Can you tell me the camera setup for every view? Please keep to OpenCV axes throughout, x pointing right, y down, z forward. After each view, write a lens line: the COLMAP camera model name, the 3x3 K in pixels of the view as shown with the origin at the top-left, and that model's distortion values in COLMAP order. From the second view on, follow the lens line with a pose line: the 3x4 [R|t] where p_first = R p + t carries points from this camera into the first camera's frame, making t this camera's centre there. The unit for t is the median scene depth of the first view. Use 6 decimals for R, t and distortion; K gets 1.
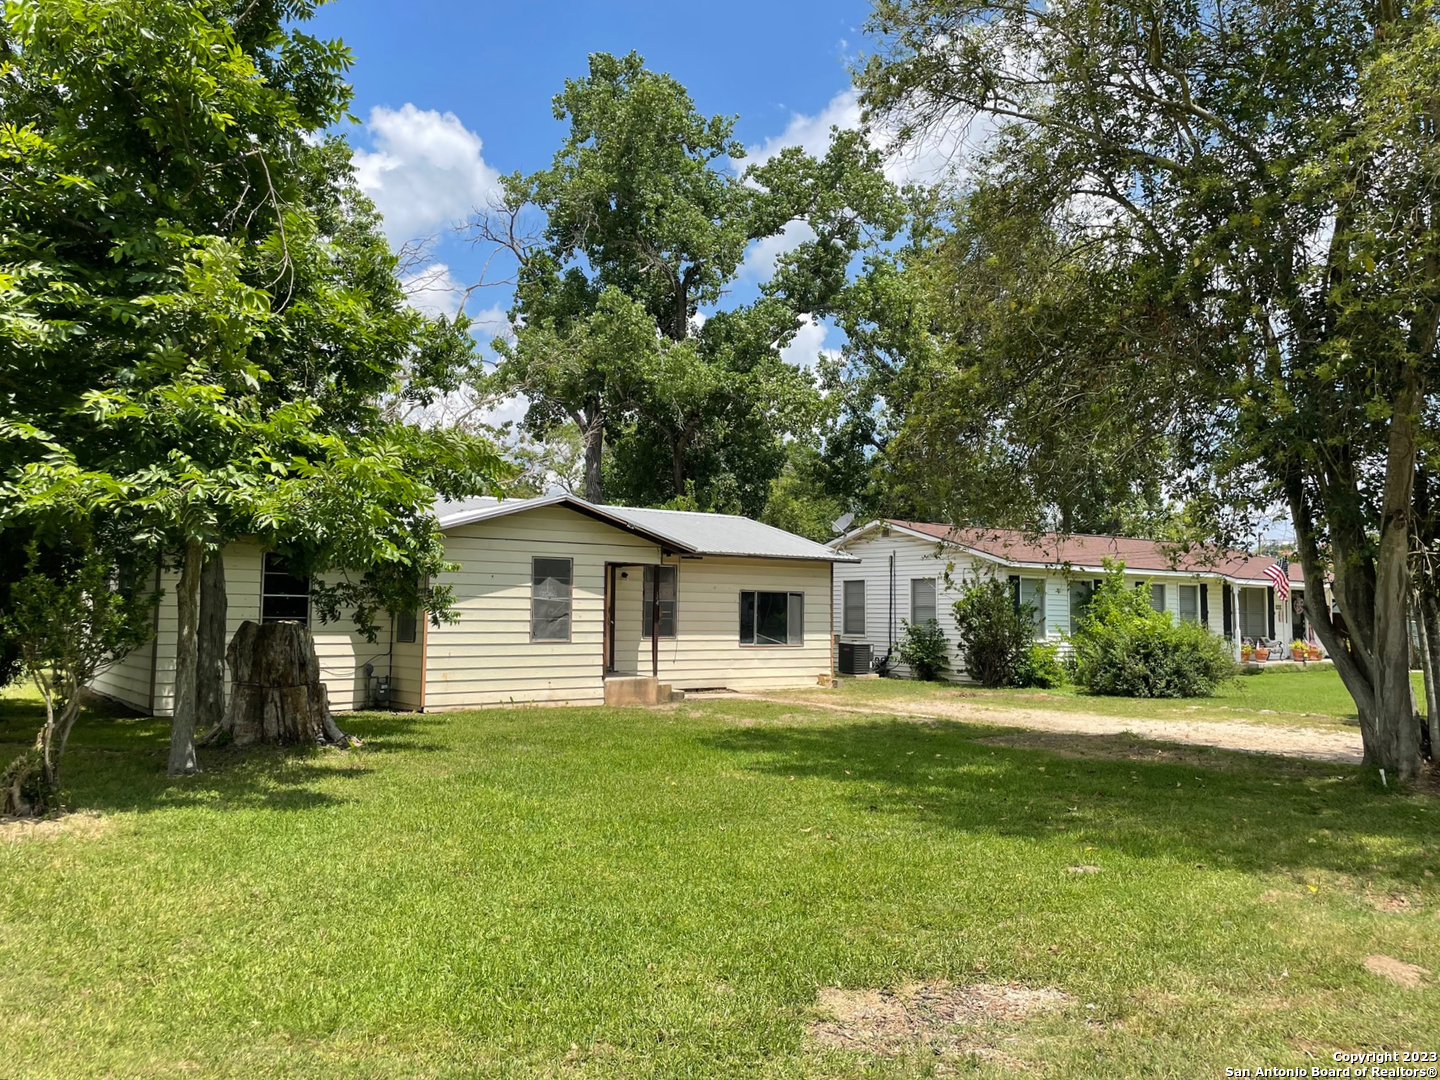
lens RADIAL K [[1118.5, 0, 718.6], [0, 1118.5, 539.8], [0, 0, 1]] dist [0.062208, -0.026341]
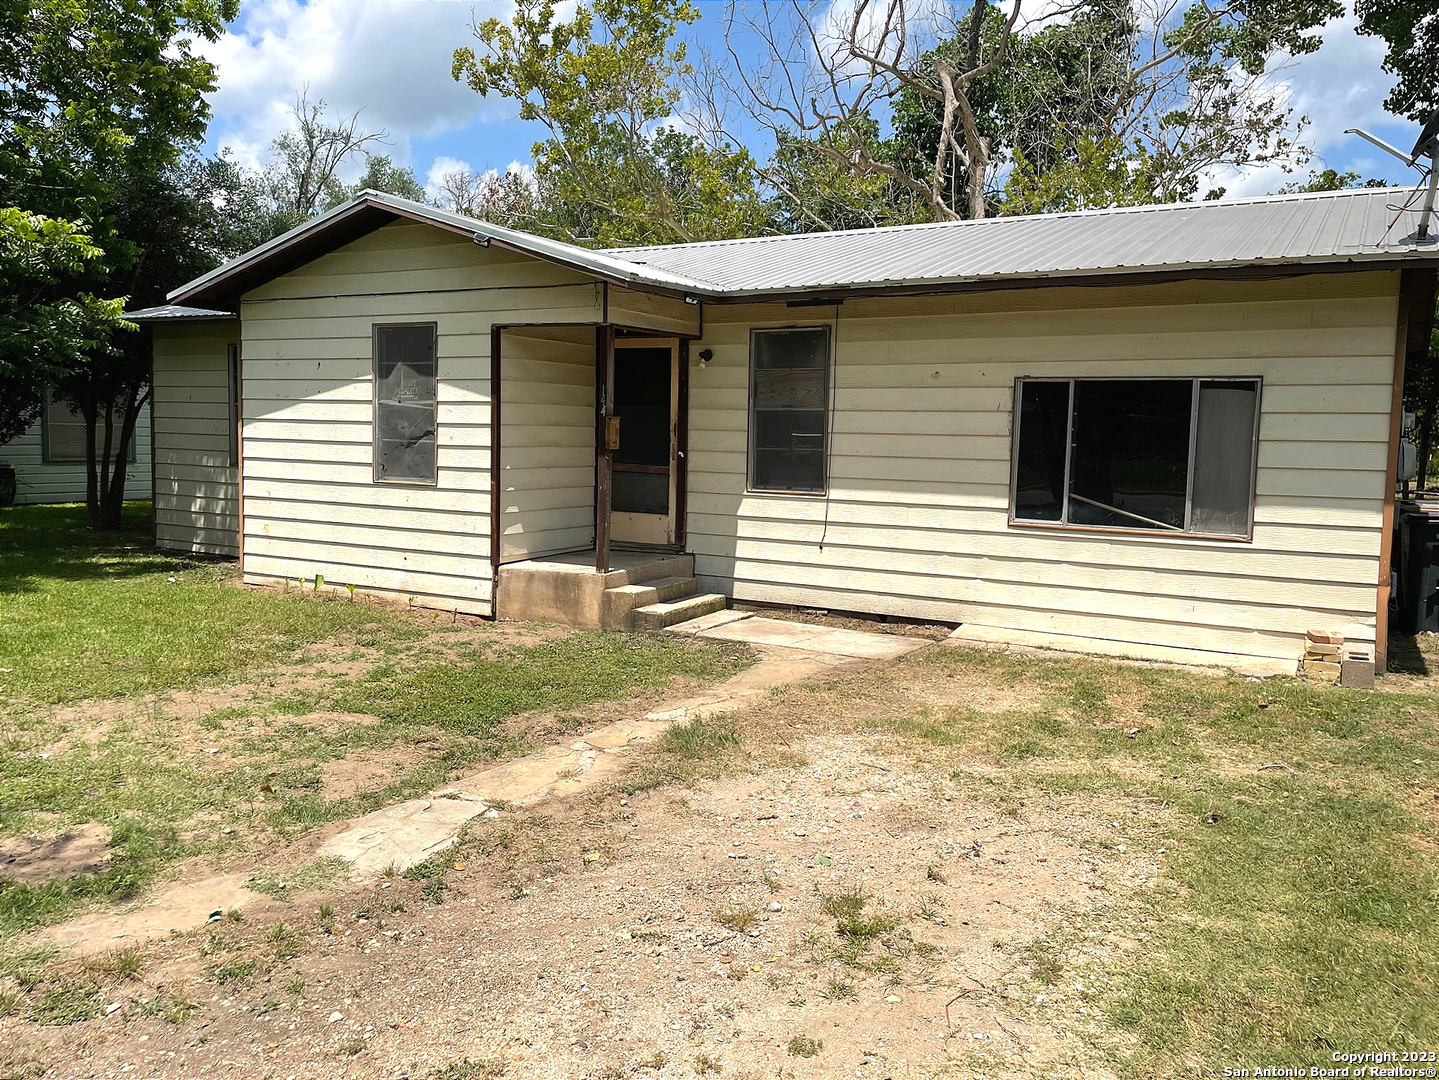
lens RADIAL K [[1117.7, 0, 720.1], [0, 1117.7, 529.2], [0, 0, 1]] dist [0.062208, -0.026341]
pose [[0.402524, 0.084574, -0.911494, 0.388343], [0.046576, 0.992541, 0.112662, 0.056934], [0.914224, -0.087803, 0.395582, 0.888205]]
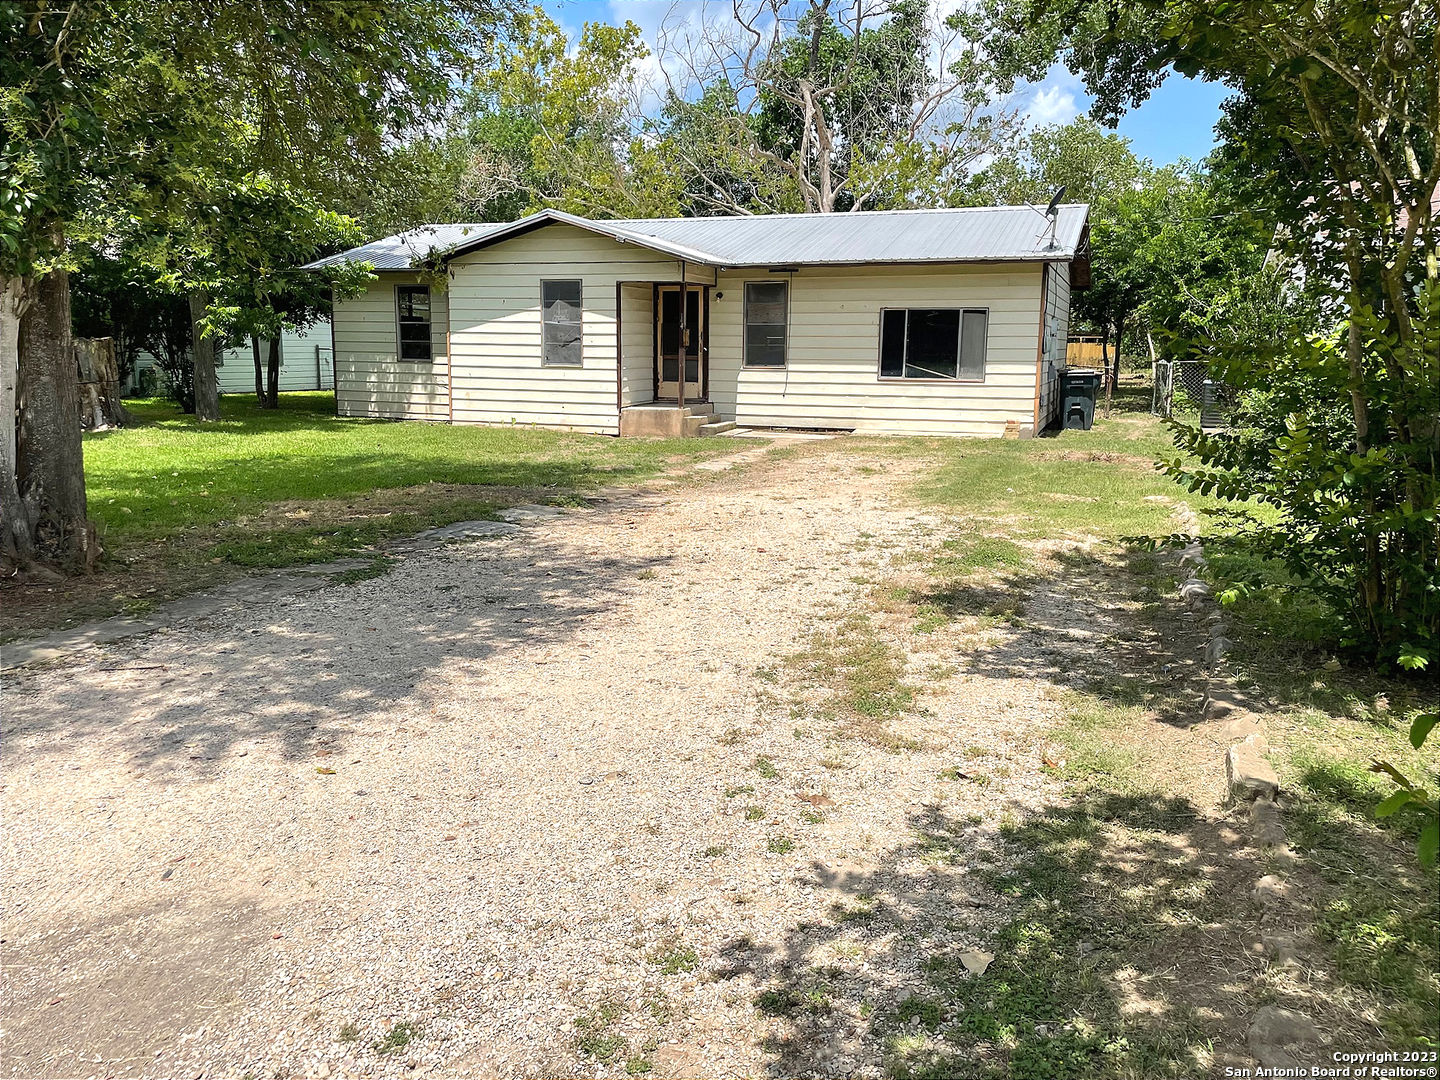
lens RADIAL K [[1118.5, 0, 720.8], [0, 1118.5, 539.2], [0, 0, 1]] dist [0.062208, -0.026341]
pose [[0.552588, 0.141702, -0.821320, 0.745343], [0.053257, 0.977424, 0.204466, 0.042727], [0.831751, -0.156726, 0.532566, 0.538028]]
